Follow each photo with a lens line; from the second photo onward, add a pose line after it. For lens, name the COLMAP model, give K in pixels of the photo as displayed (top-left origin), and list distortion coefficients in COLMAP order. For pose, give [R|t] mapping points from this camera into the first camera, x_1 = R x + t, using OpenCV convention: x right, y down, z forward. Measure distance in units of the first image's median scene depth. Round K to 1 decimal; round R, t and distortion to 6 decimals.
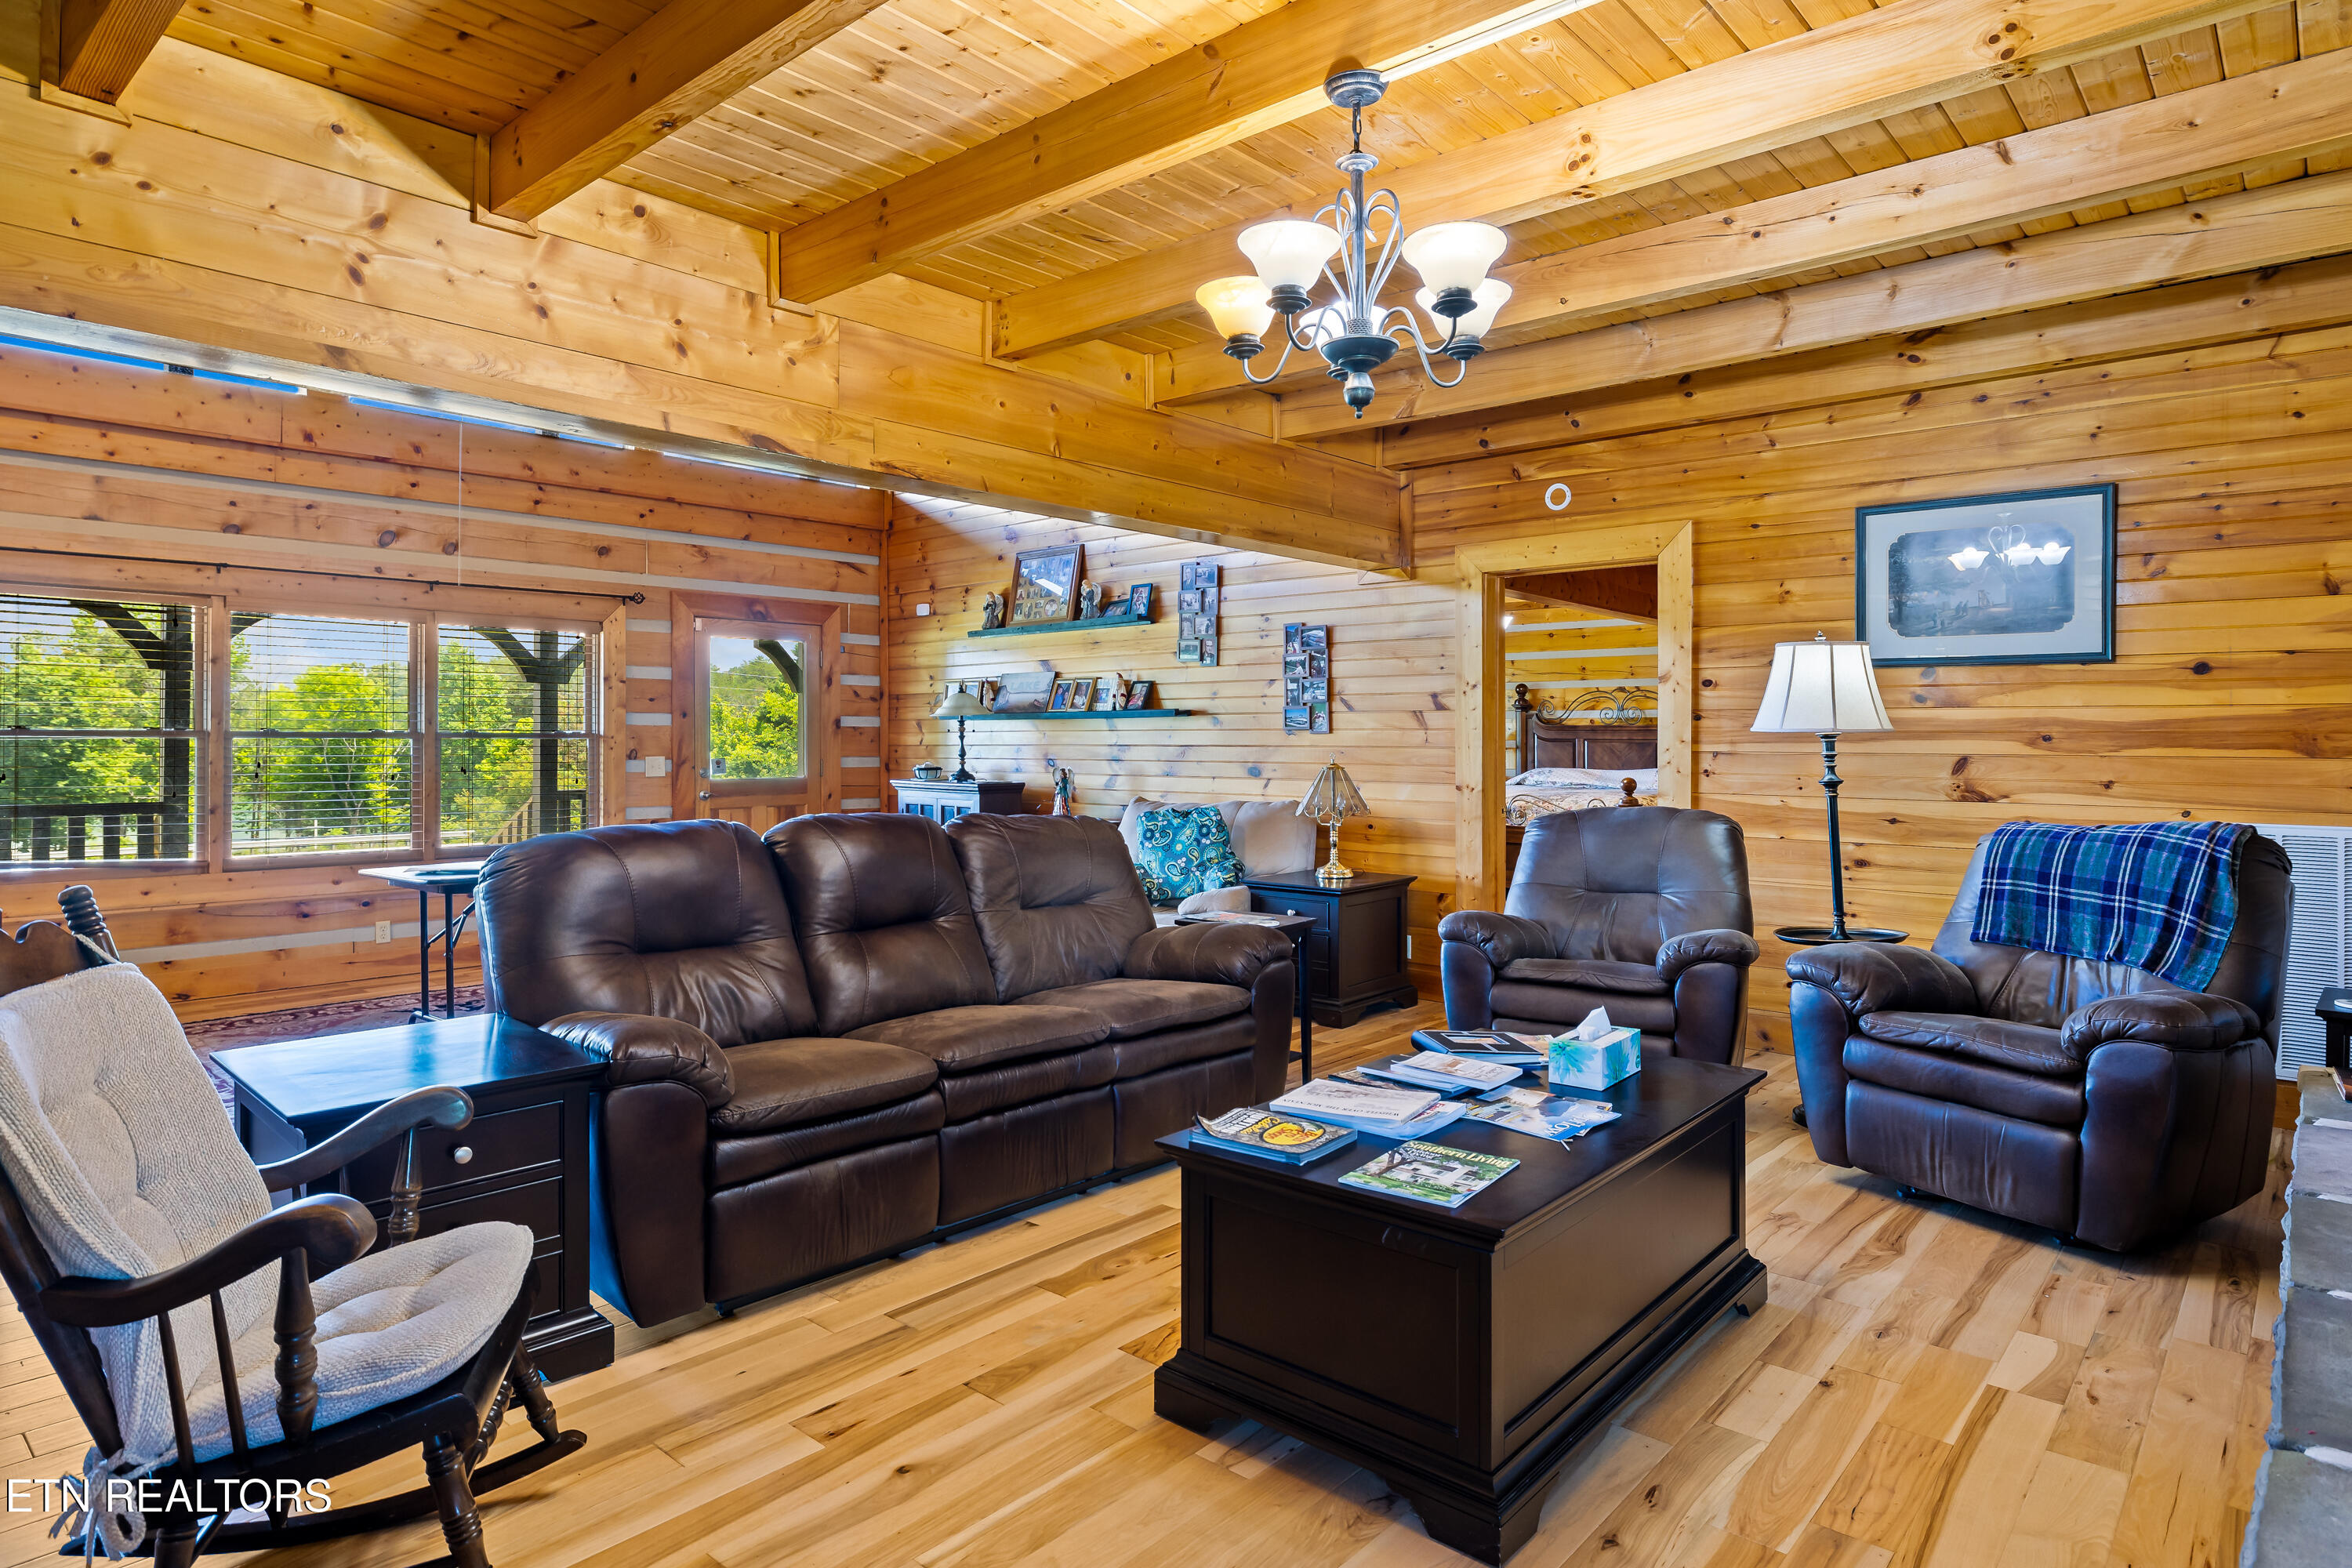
lens RADIAL K [[1300.6, 0, 1177.9], [0, 1300.6, 734.6], [0, 0, 1]] dist [-0.001613, -0.000190]
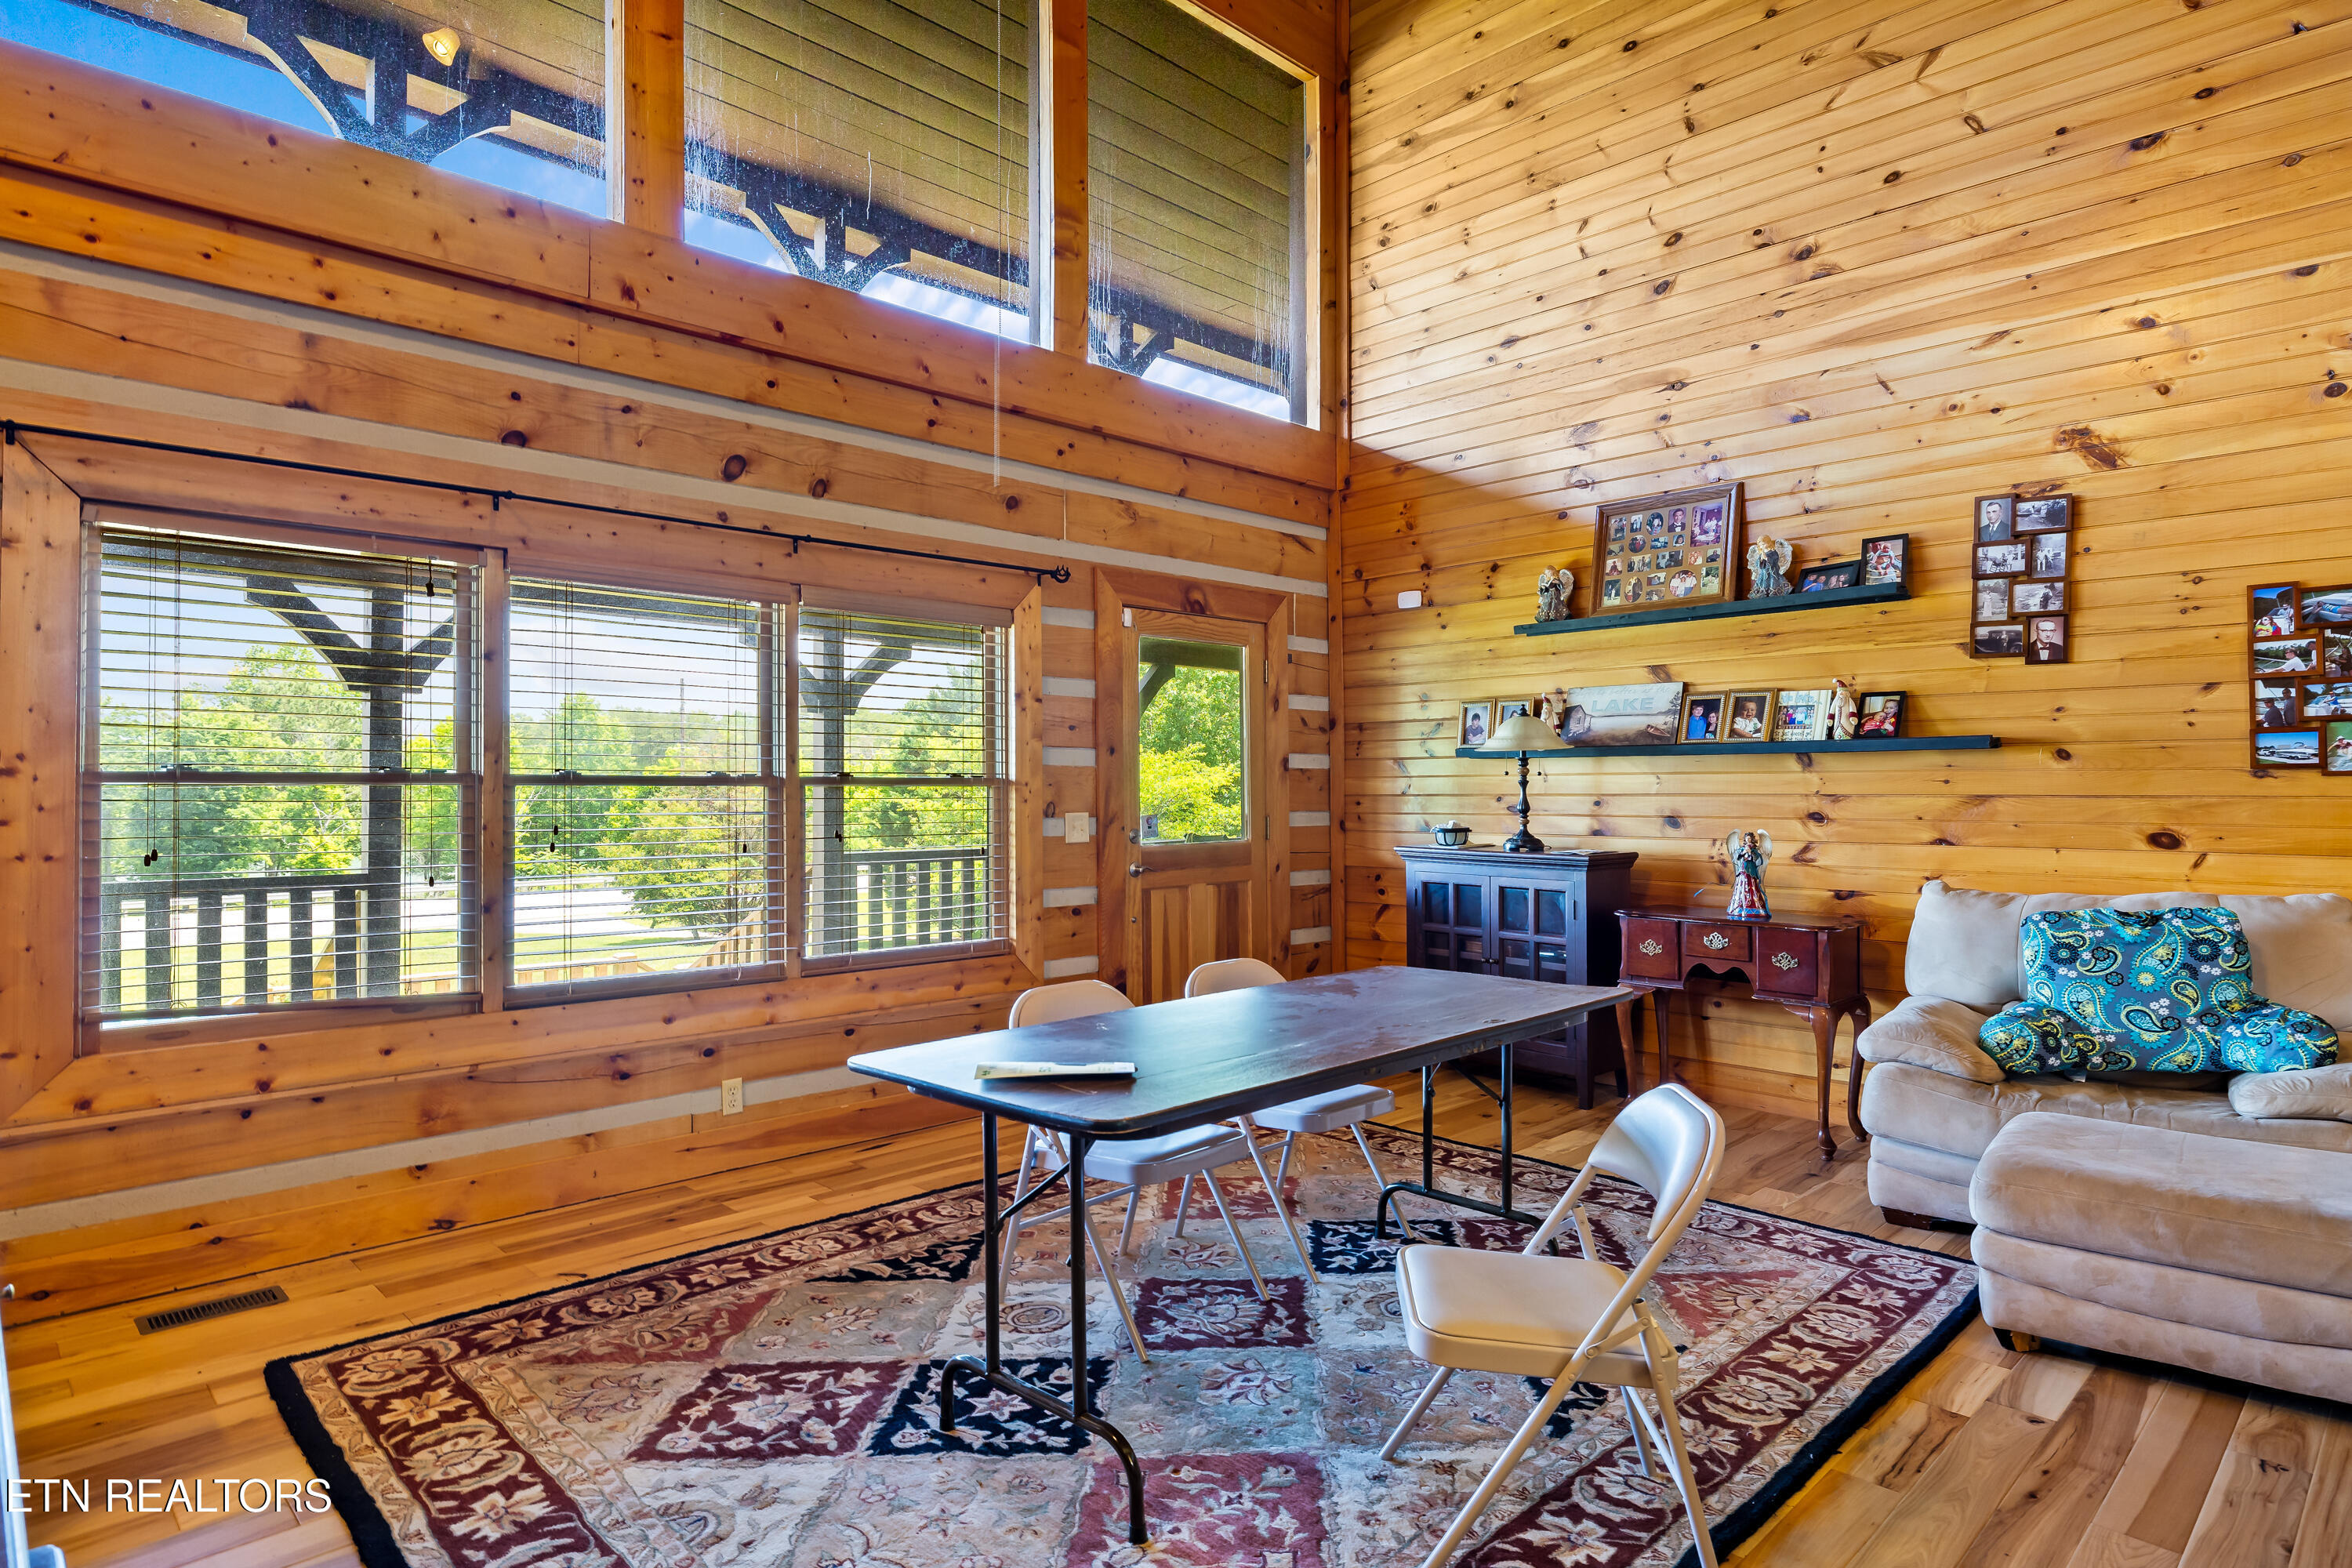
lens RADIAL K [[1289.1, 0, 1176.0], [0, 1289.1, 784.0], [0, 0, 1]] dist [-0.000685, -0.000546]
pose [[0.997557, -0.001398, -0.069838, -0.354430], [0.001560, 0.999996, 0.002257, 0.000832], [0.069834, -0.002360, 0.997556, 0.396060]]
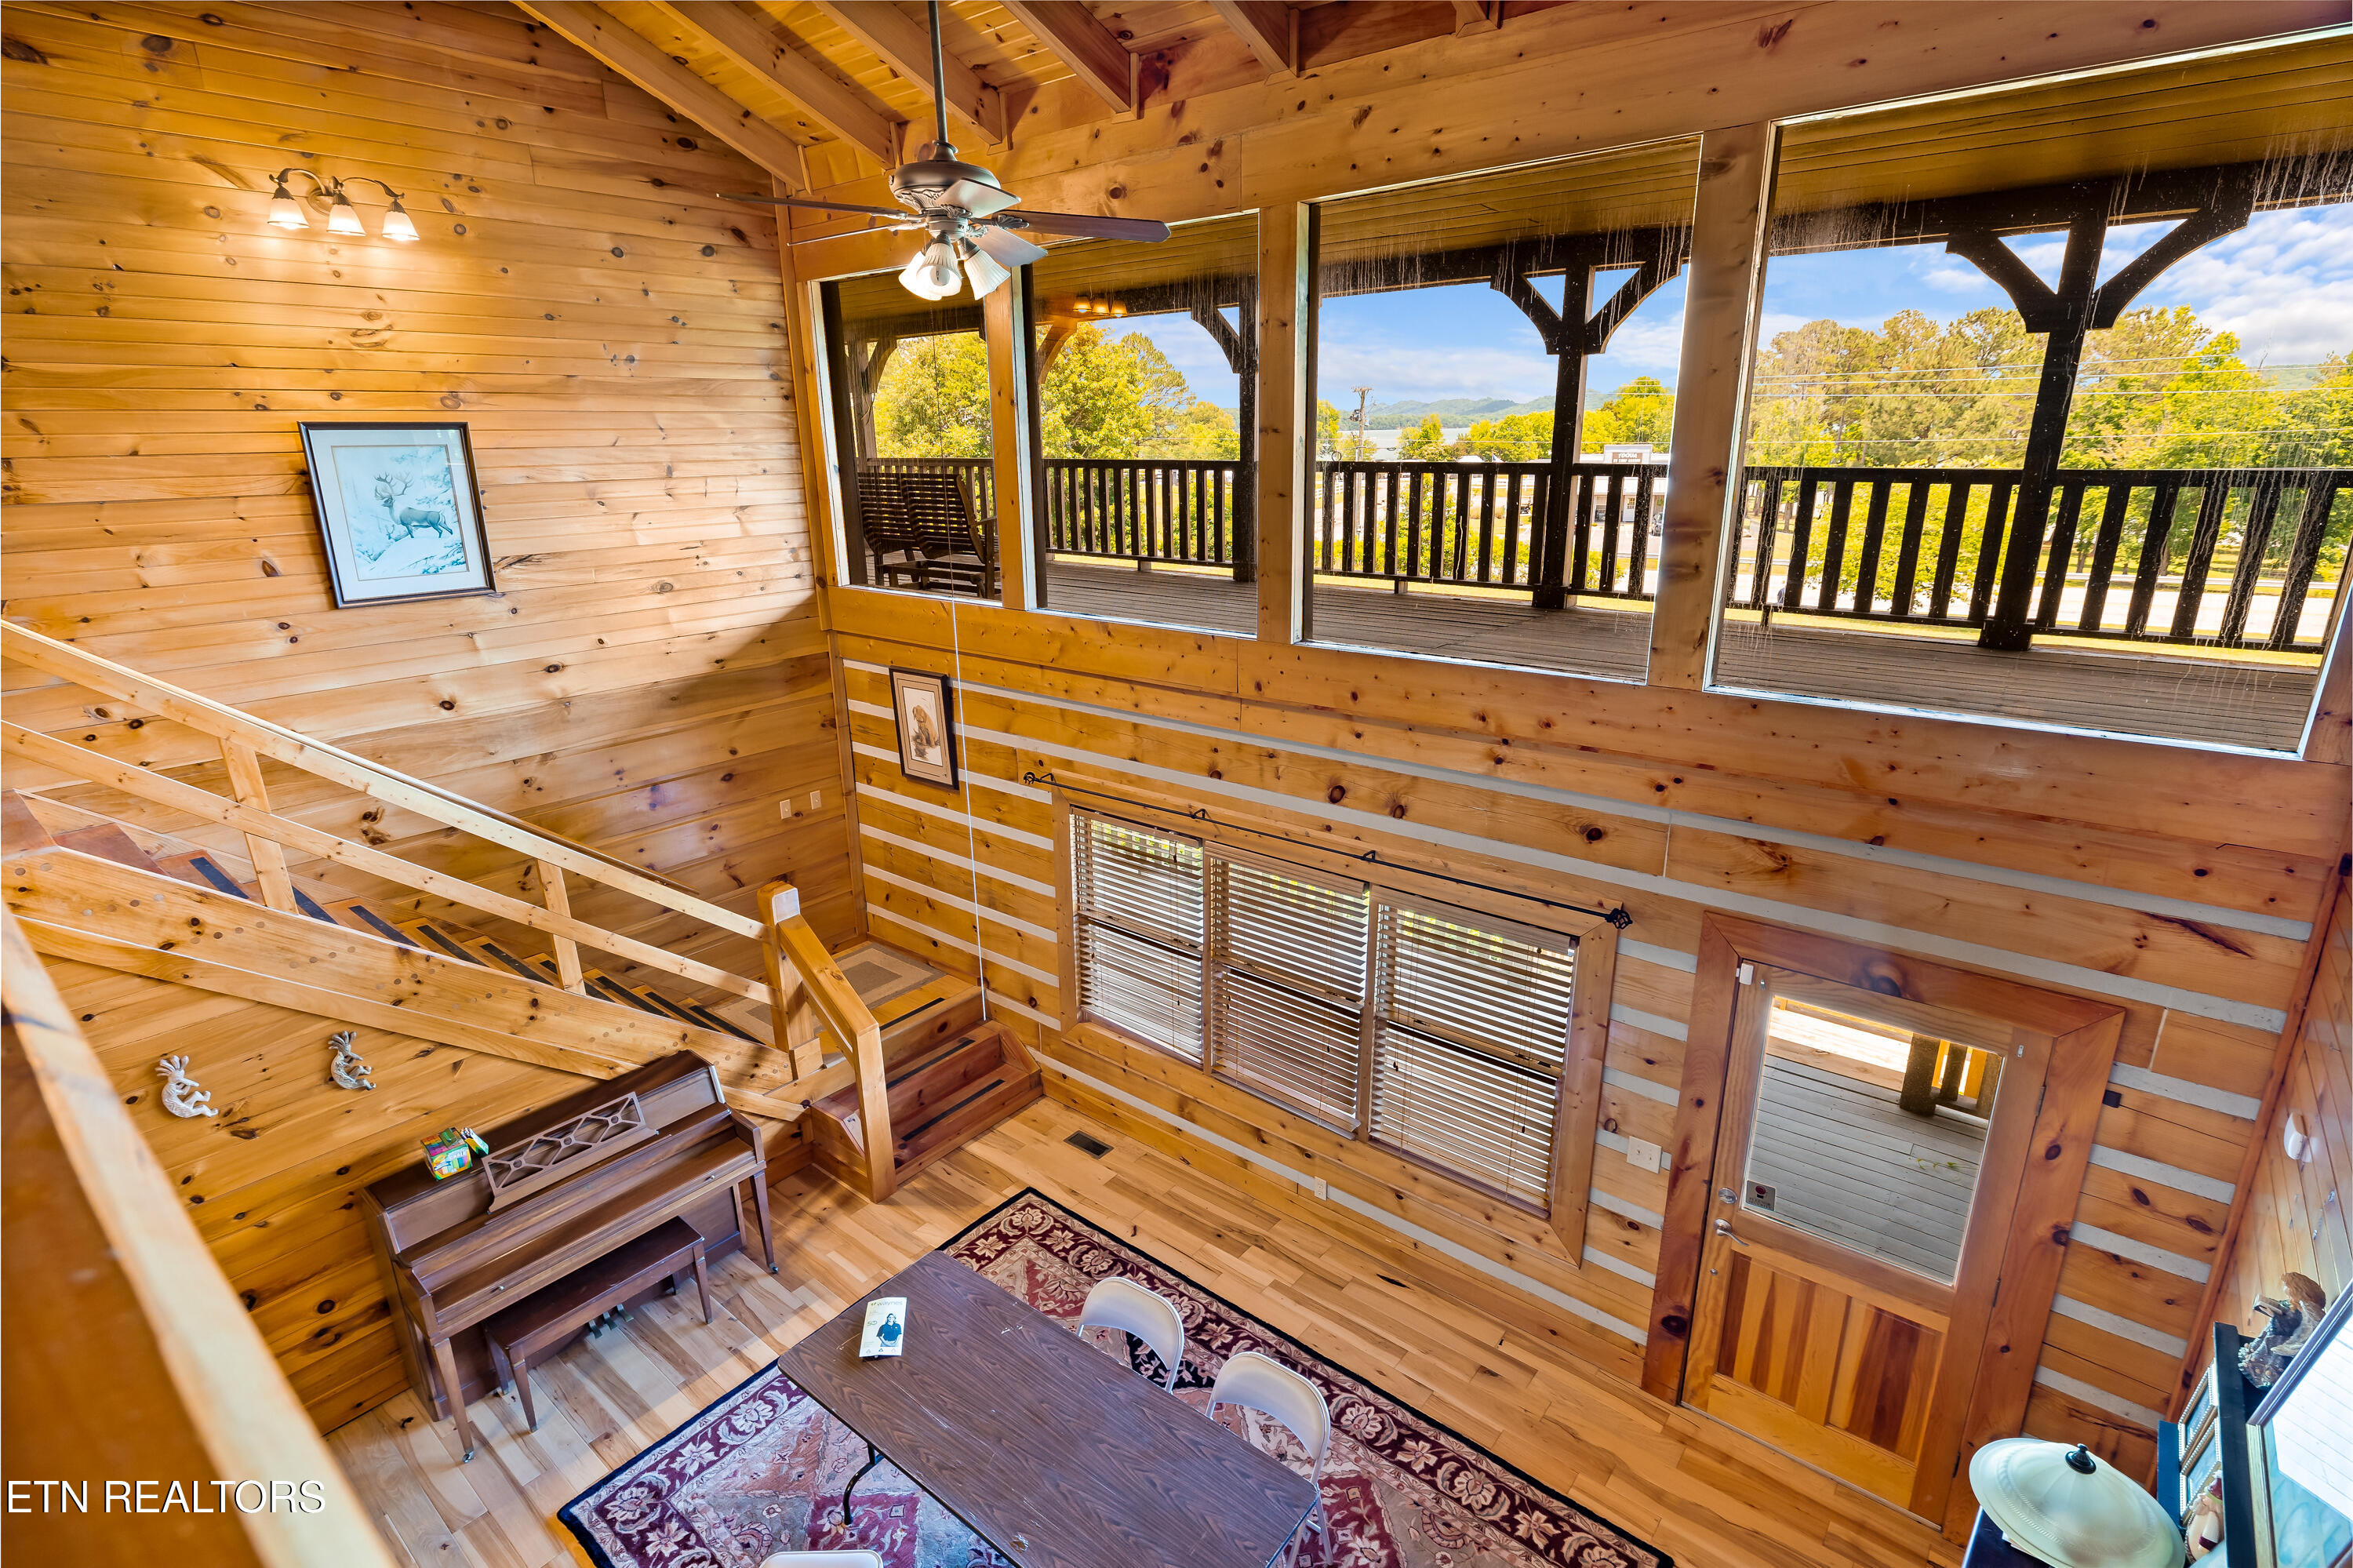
lens RADIAL K [[1130.4, 0, 1167.7], [0, 1130.4, 774.9], [0, 0, 1]] dist [-0.002351, 0.000543]
pose [[0.031840, 0.290101, -0.956466, 0.092136], [0.022605, 0.956498, 0.290863, -0.382547], [0.999237, -0.030882, 0.023897, 0.877190]]
